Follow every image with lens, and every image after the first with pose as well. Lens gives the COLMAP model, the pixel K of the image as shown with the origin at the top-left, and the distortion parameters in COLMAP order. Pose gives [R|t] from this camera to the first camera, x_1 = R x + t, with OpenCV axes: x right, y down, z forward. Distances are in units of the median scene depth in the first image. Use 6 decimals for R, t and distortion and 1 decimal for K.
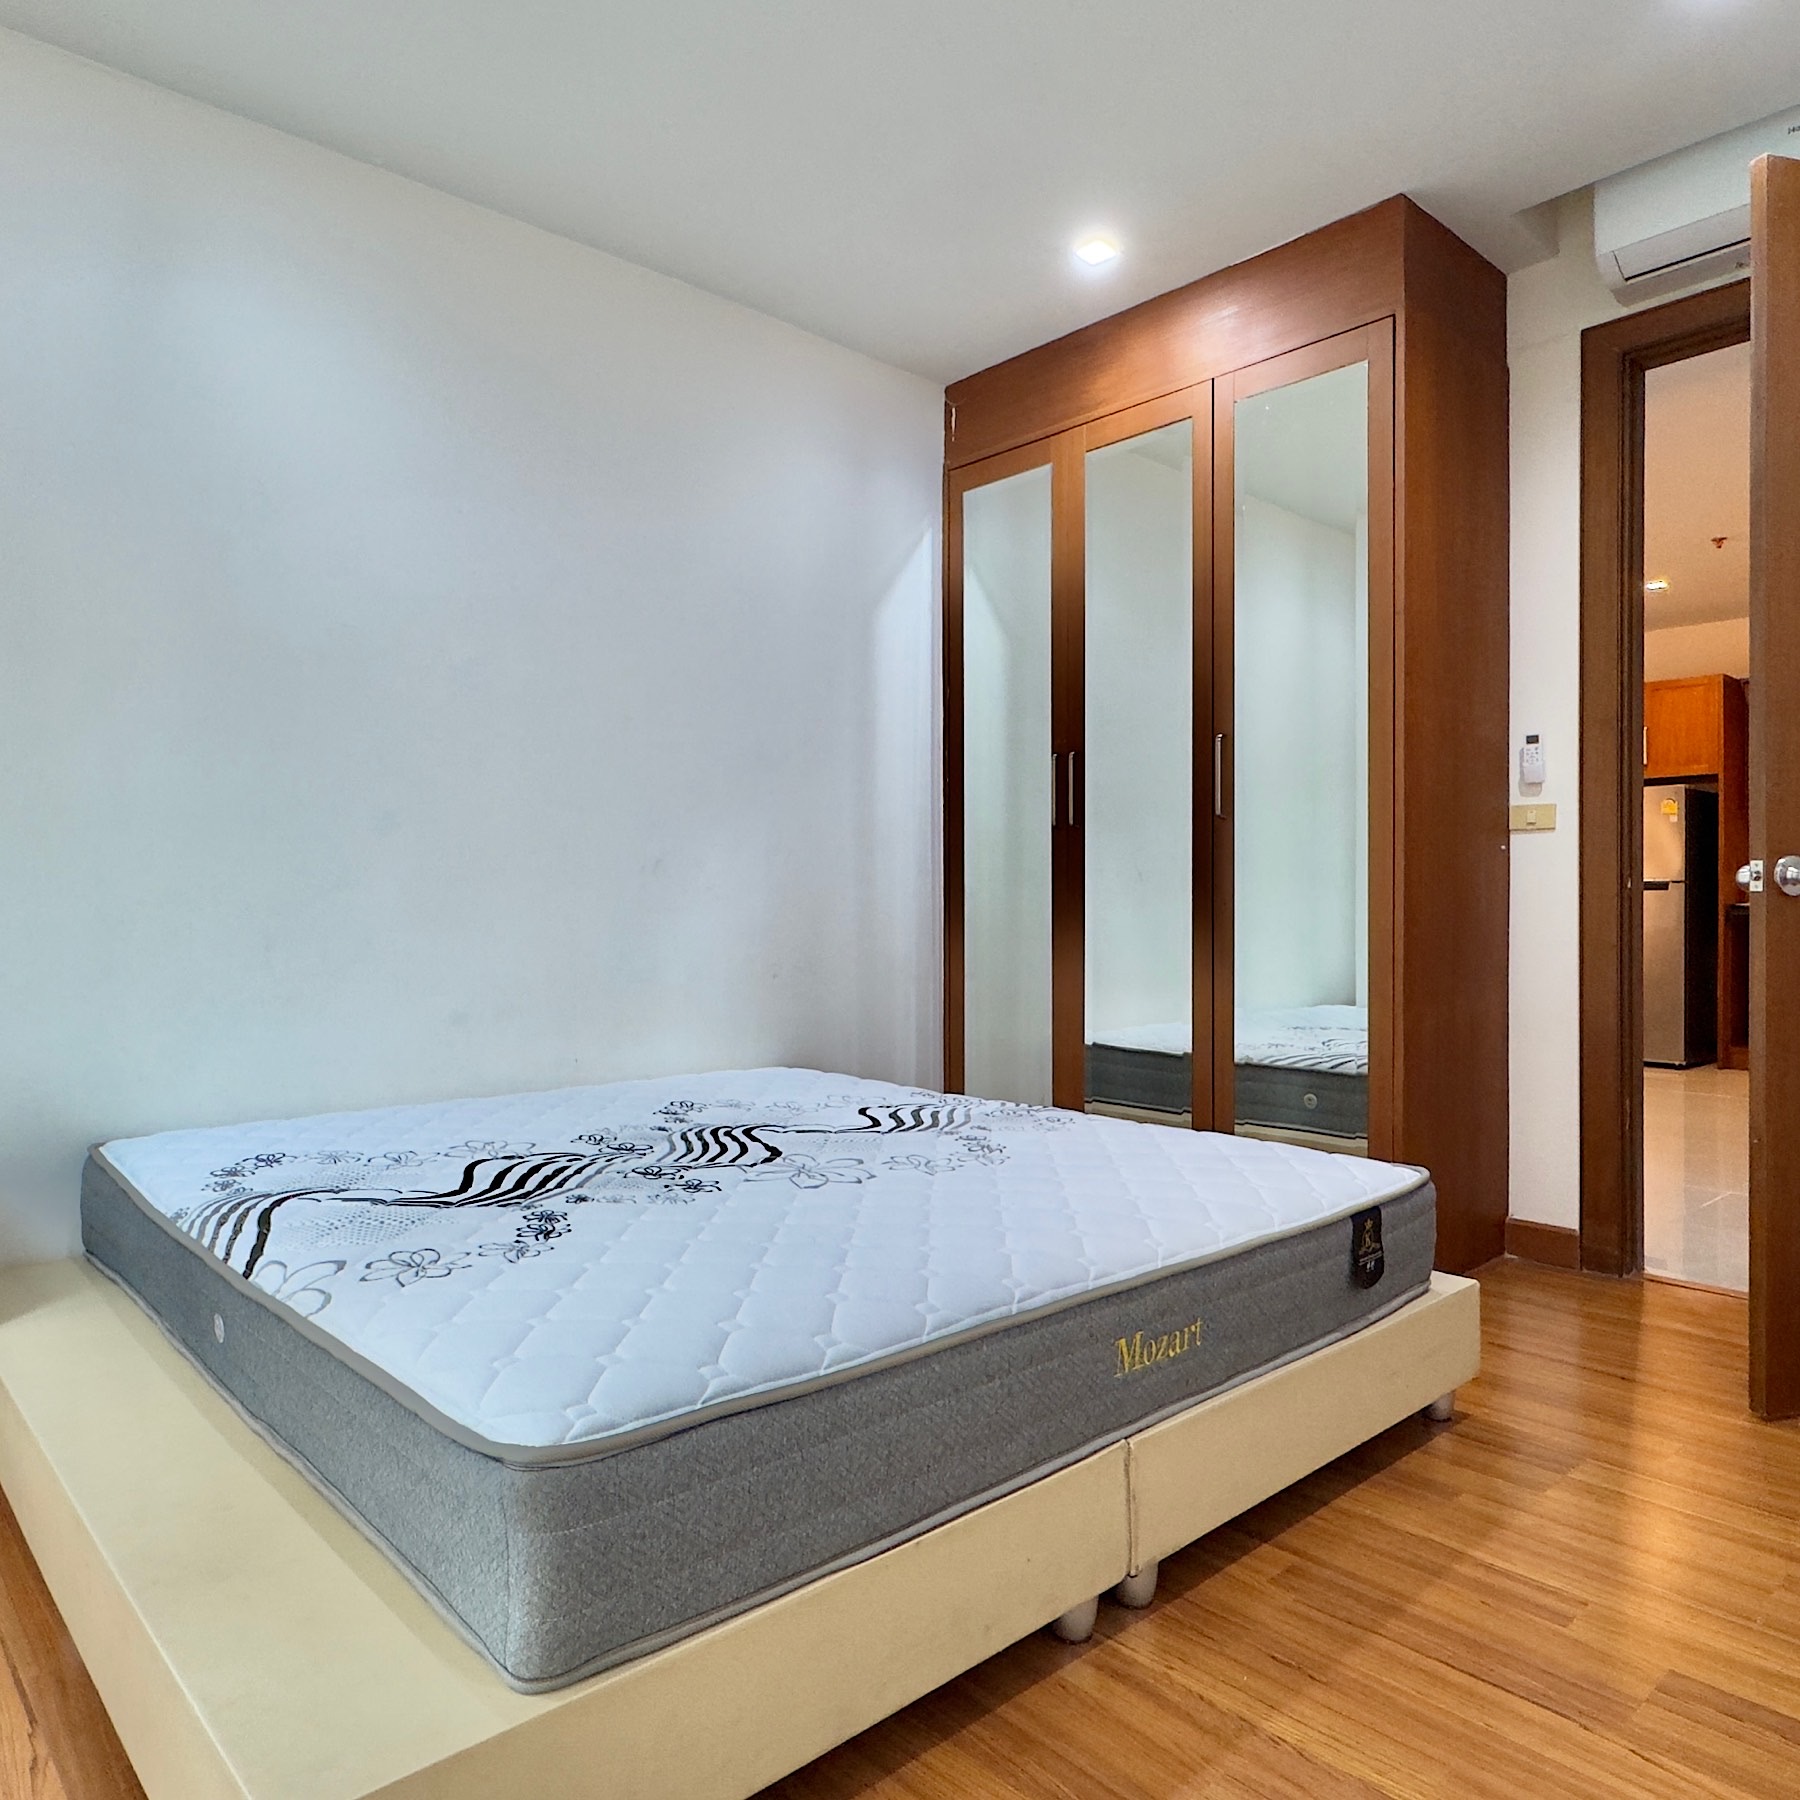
lens RADIAL K [[1280.3, 0, 902.7], [0, 1280.3, 902.0], [0, 0, 1]] dist [0.008723, 0.001739]
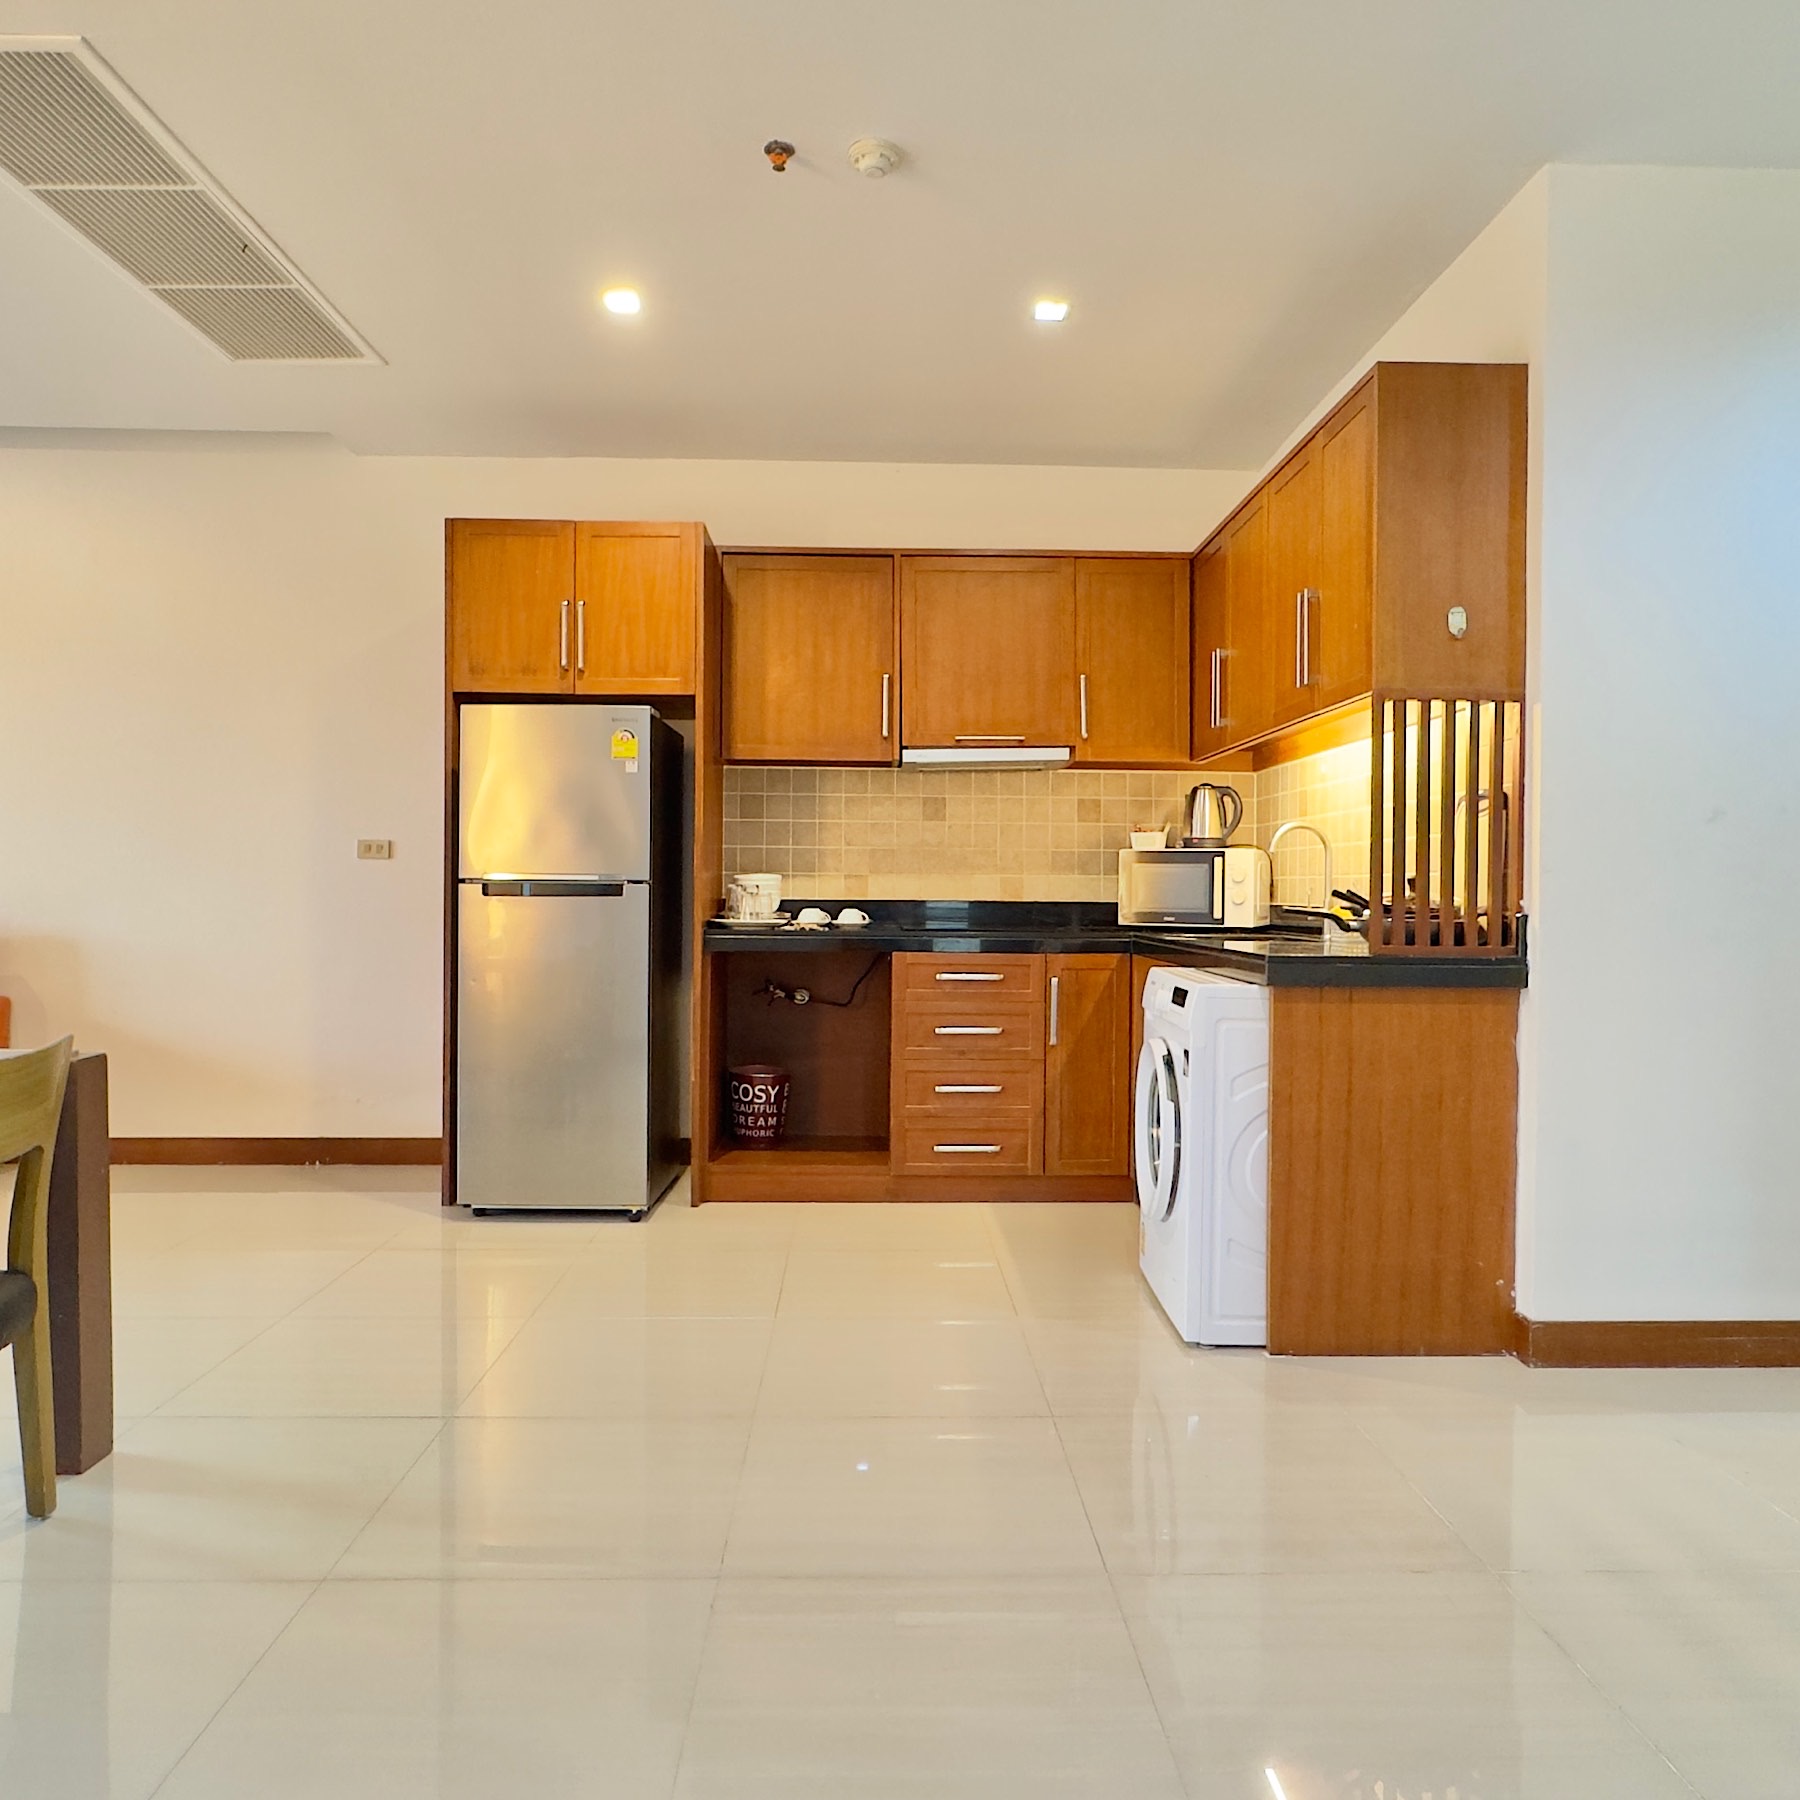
lens RADIAL K [[1280.3, 0, 900.5], [0, 1280.3, 903.5], [0, 0, 1]] dist [0.008723, 0.001739]
pose [[0.658287, 0.004889, 0.752752, 0.262058], [-0.005641, 0.999983, -0.001562, -0.006151], [-0.752746, -0.003218, 0.658303, 0.550326]]
